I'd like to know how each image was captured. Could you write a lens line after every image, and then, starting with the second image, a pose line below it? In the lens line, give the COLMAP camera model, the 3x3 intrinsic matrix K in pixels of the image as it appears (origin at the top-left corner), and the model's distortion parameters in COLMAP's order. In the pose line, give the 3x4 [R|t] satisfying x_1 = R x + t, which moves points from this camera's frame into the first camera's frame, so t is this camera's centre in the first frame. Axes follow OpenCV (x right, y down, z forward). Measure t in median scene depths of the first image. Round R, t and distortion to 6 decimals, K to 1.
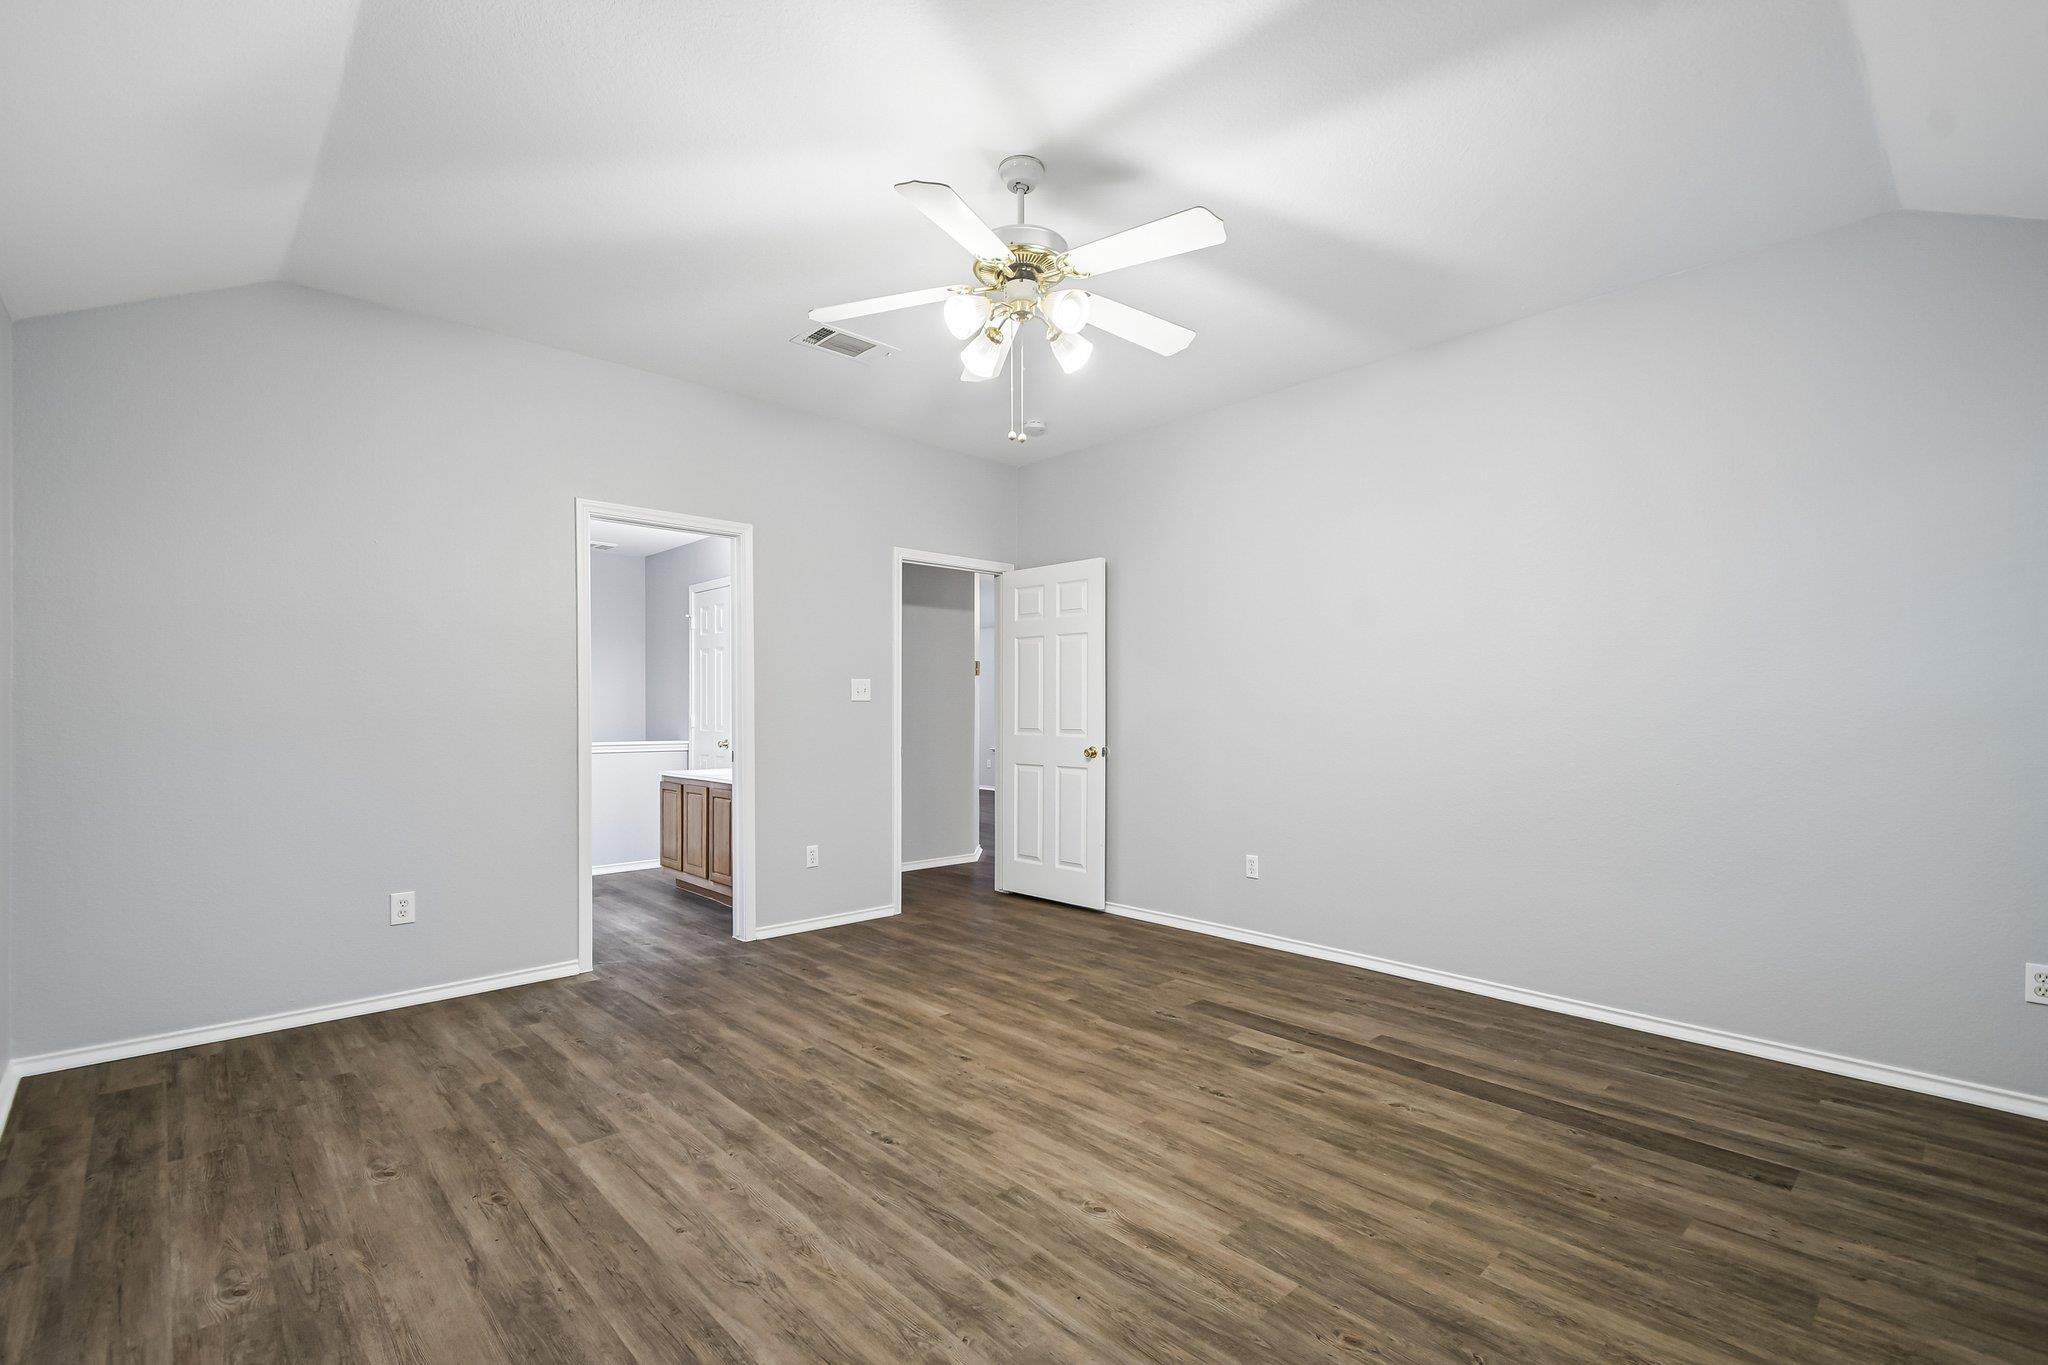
lens RADIAL K [[905.2, 0, 1018.3], [0, 905.2, 706.5], [0, 0, 1]] dist [0.028732, -0.013596]
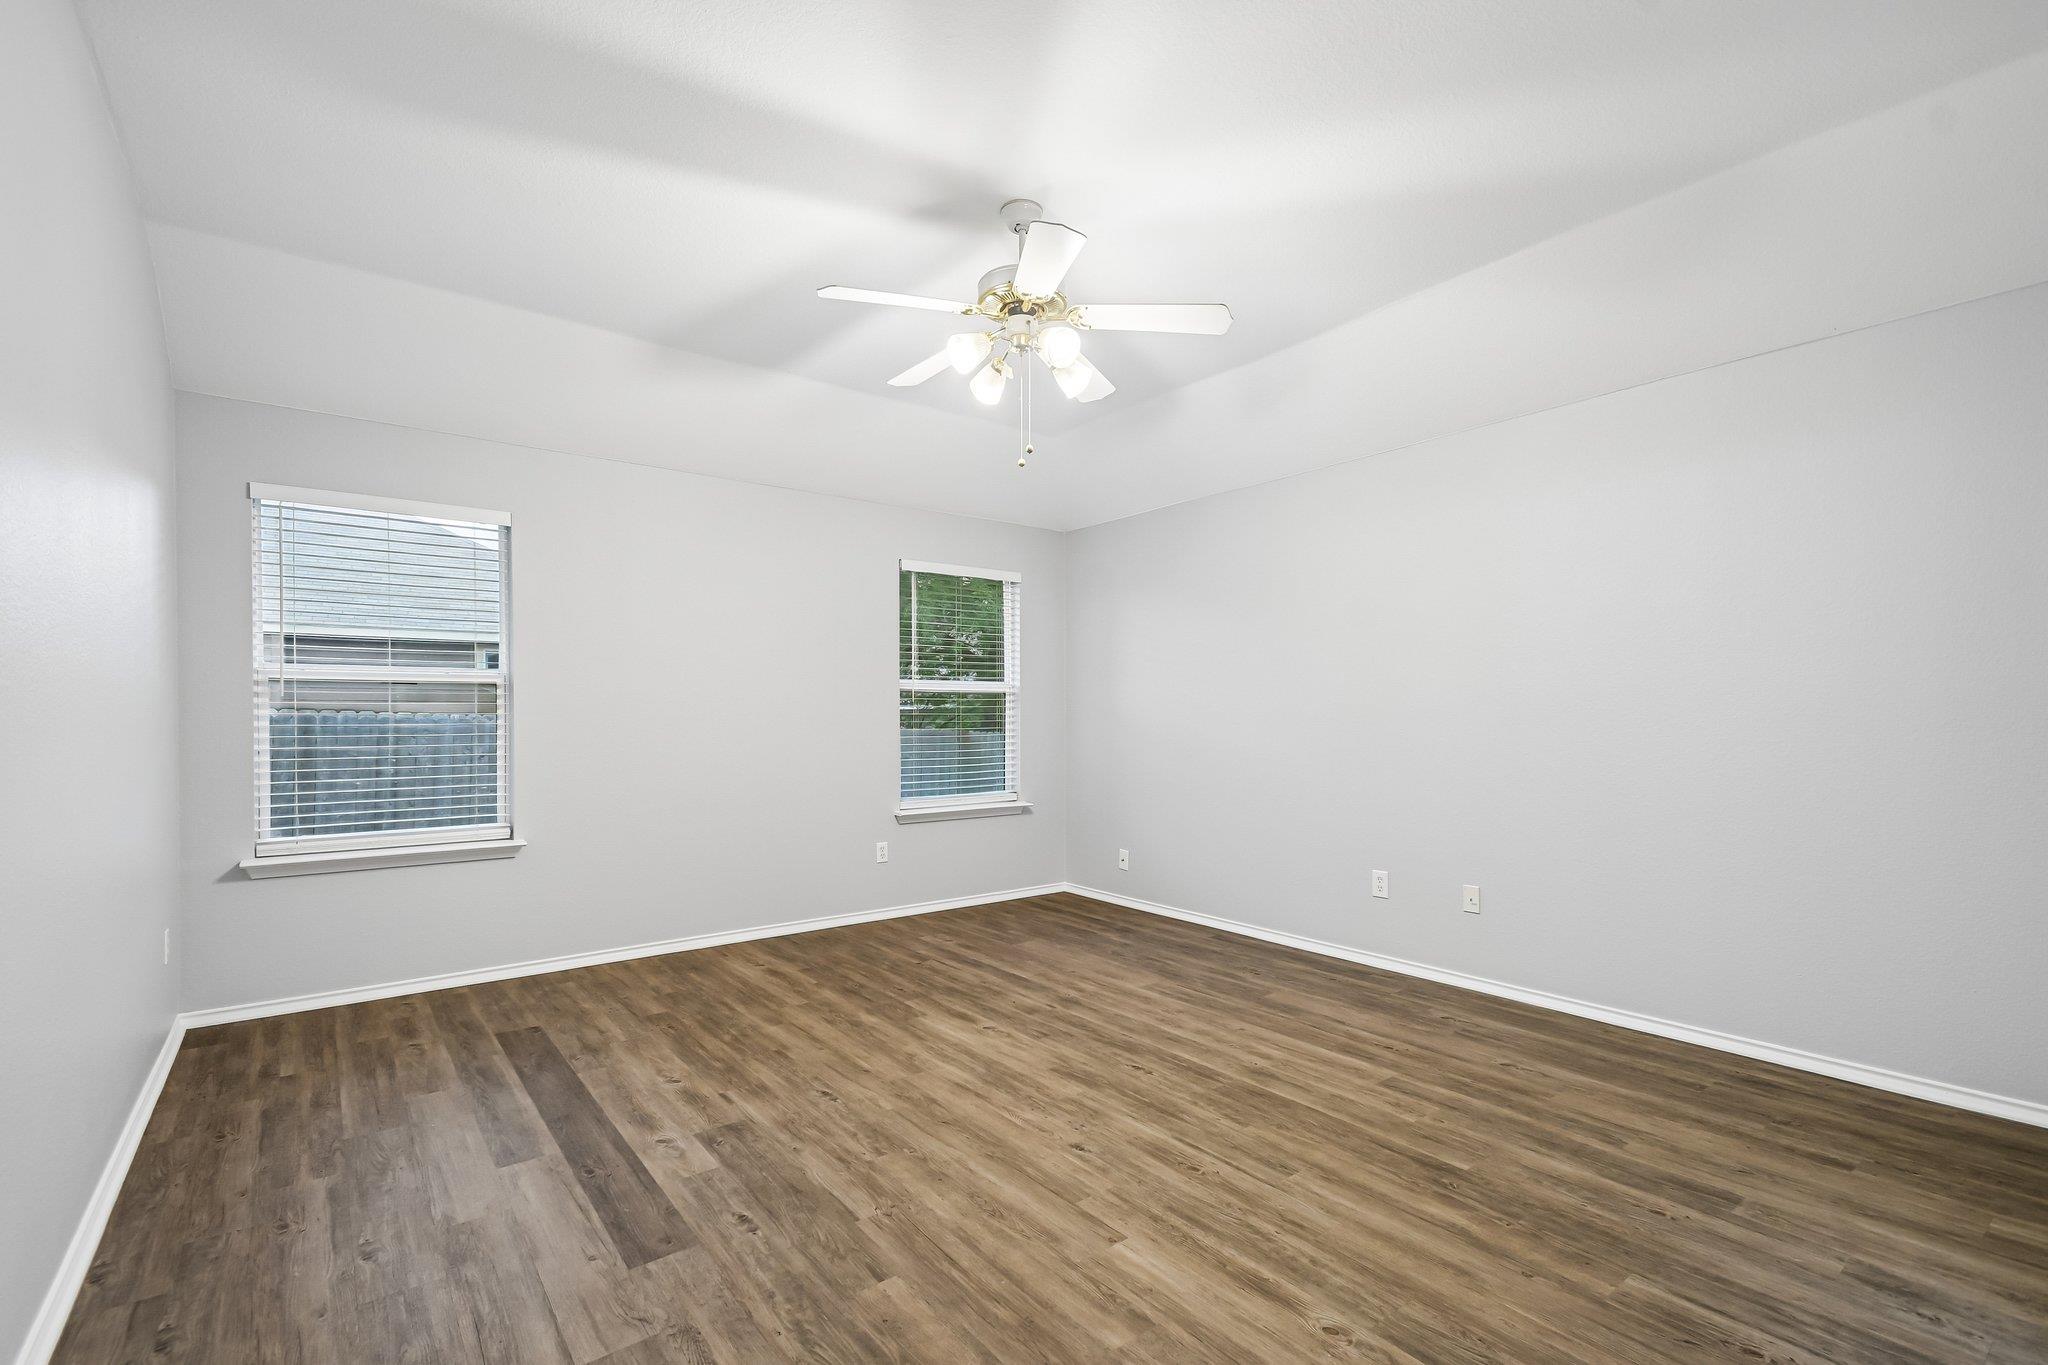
lens RADIAL K [[904.7, 0, 1020.3], [0, 904.7, 721.8], [0, 0, 1]] dist [0.026474, -0.013673]
pose [[-0.995534, -0.001697, 0.094391, -0.090678], [-0.001635, 0.999998, 0.000727, 0.009430], [-0.094392, 0.000570, -0.995535, 1.973275]]
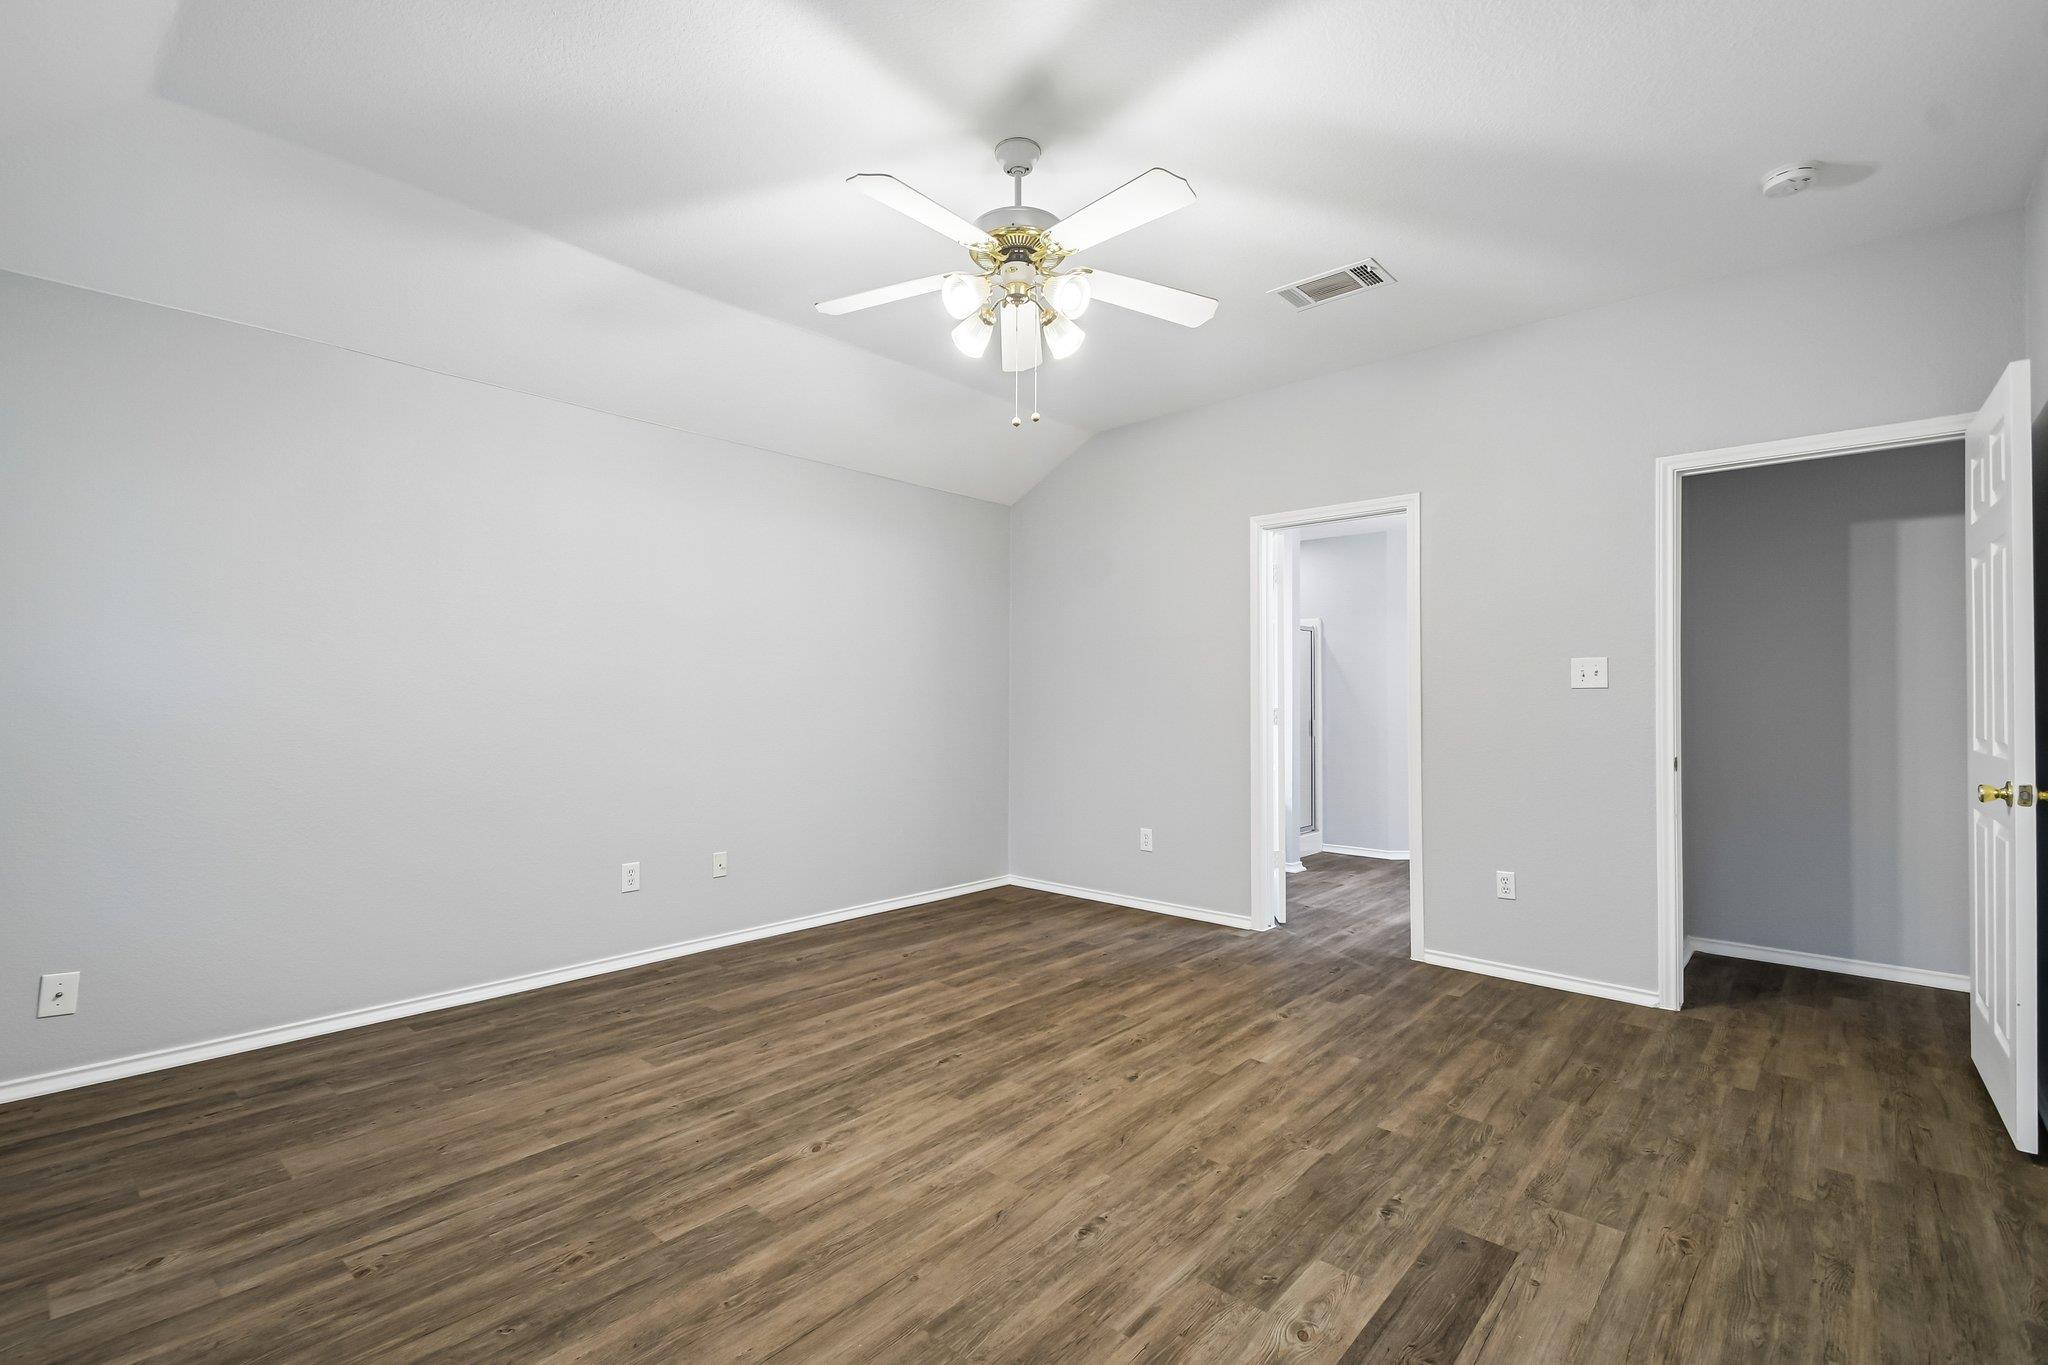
lens RADIAL K [[912.2, 0, 1010.4], [0, 912.2, 704.4], [0, 0, 1]] dist [0.029167, -0.014798]
pose [[0.083138, 0.003561, -0.996532, 0.930890], [0.001308, 0.999992, 0.003683, 0.006236], [0.996537, -0.001610, 0.083133, 0.873375]]
